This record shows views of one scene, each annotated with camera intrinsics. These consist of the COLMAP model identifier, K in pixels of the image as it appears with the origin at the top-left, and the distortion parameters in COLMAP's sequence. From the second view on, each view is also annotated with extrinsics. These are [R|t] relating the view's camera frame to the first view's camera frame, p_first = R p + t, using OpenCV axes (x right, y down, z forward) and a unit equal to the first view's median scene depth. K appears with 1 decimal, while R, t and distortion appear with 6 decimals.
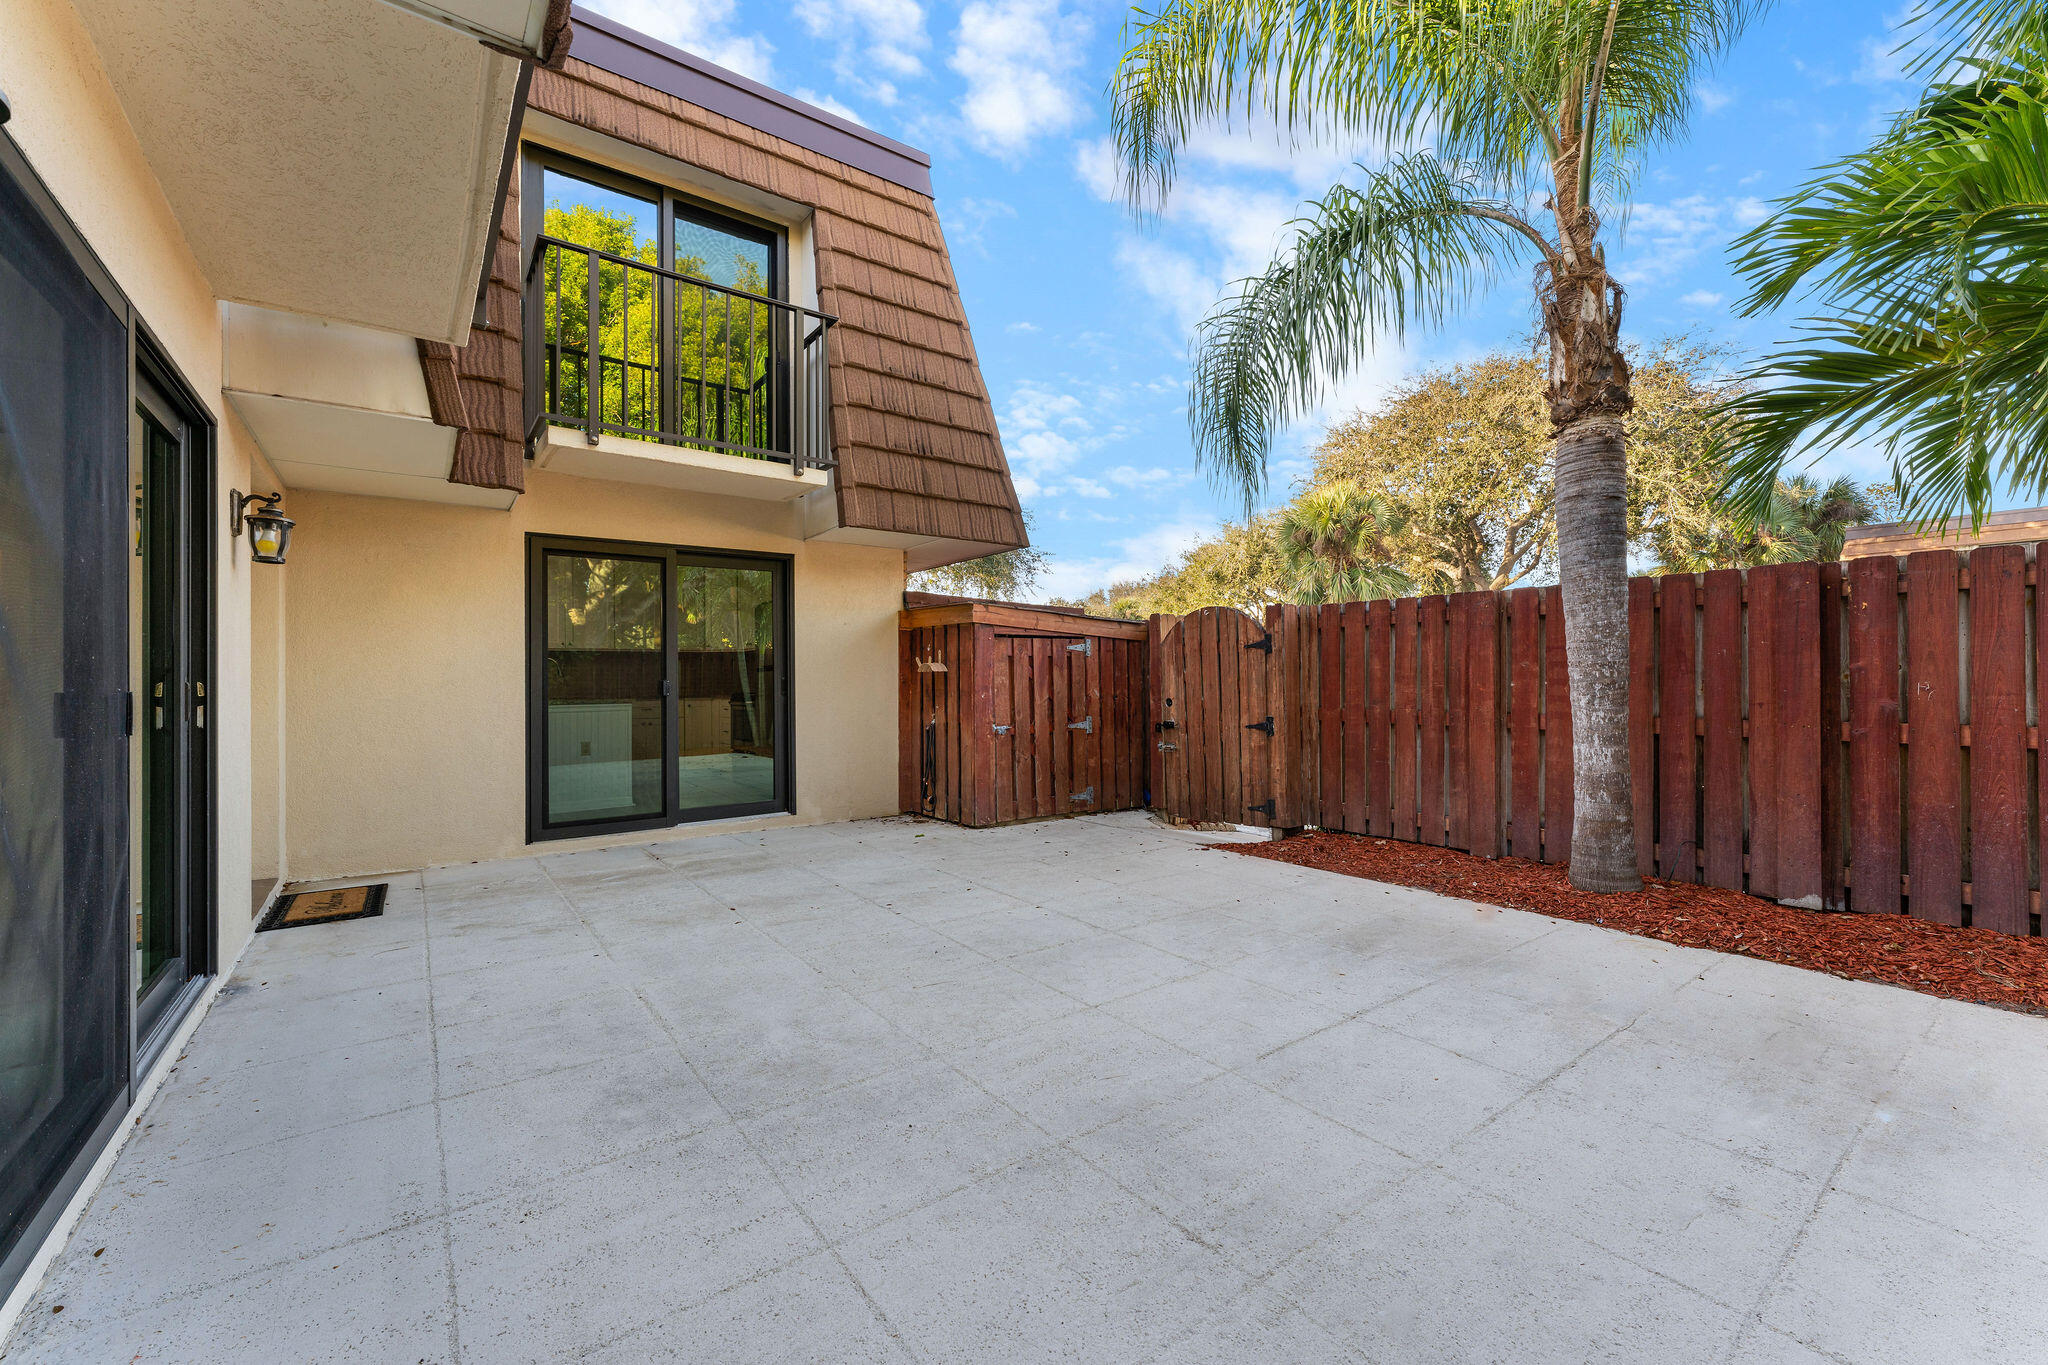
lens RADIAL K [[815.5, 0, 1032.2], [0, 815.5, 672.1], [0, 0, 1]] dist [0.000185, -0.000052]
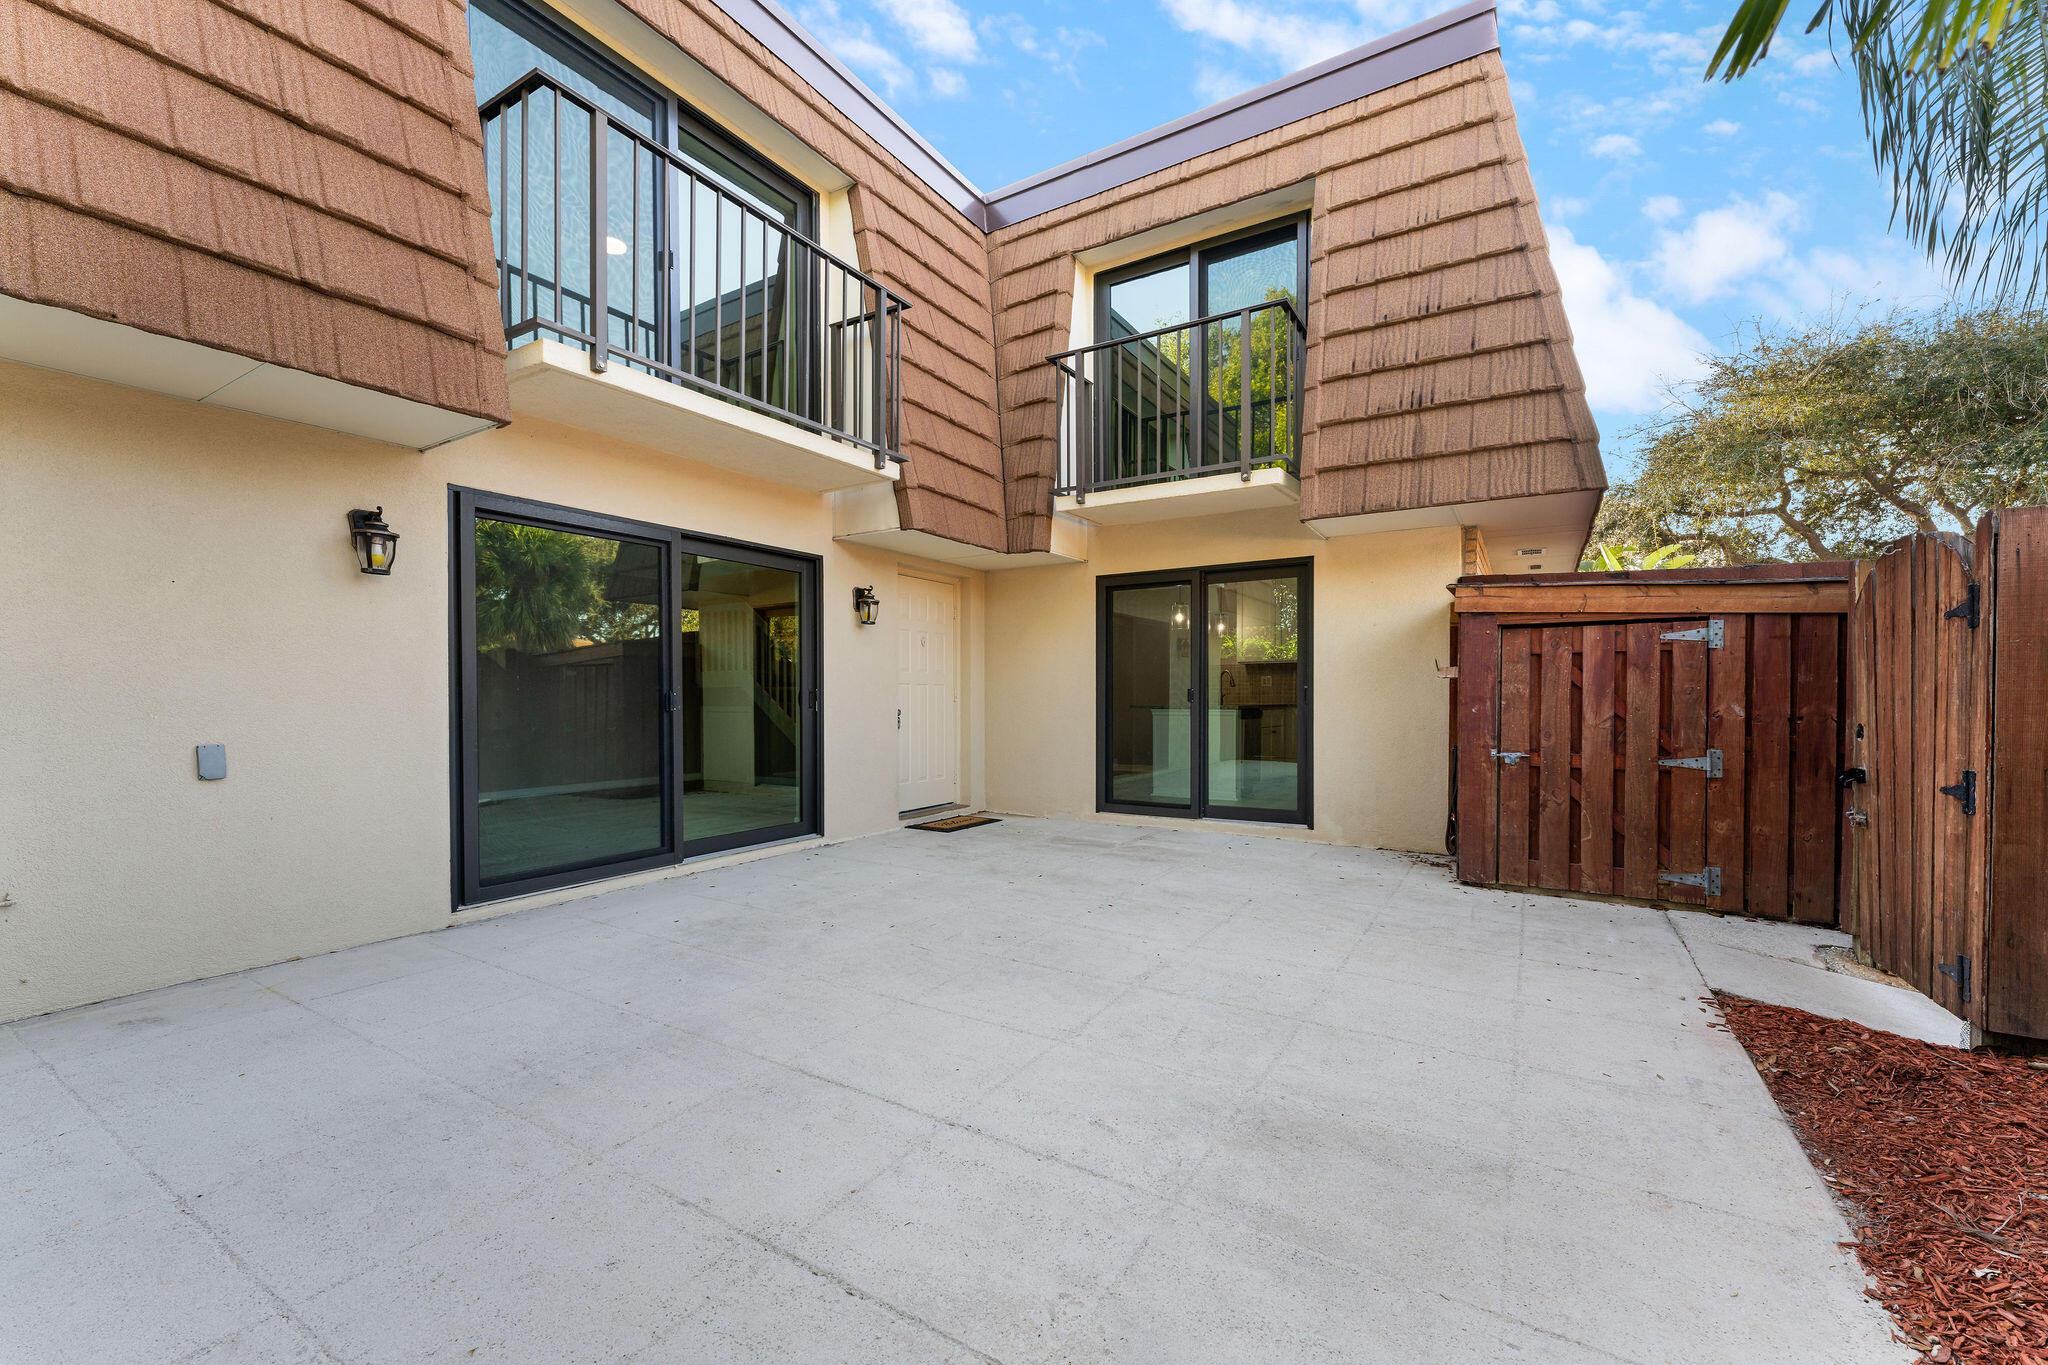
lens RADIAL K [[829.6, 0, 1027.7], [0, 829.6, 707.9], [0, 0, 1]] dist [0.000522, -0.000160]
pose [[0.365875, 0.020835, -0.930431, 0.500214], [0.007961, 0.999643, 0.025515, 0.004852], [0.930630, -0.016742, 0.365578, 0.345029]]
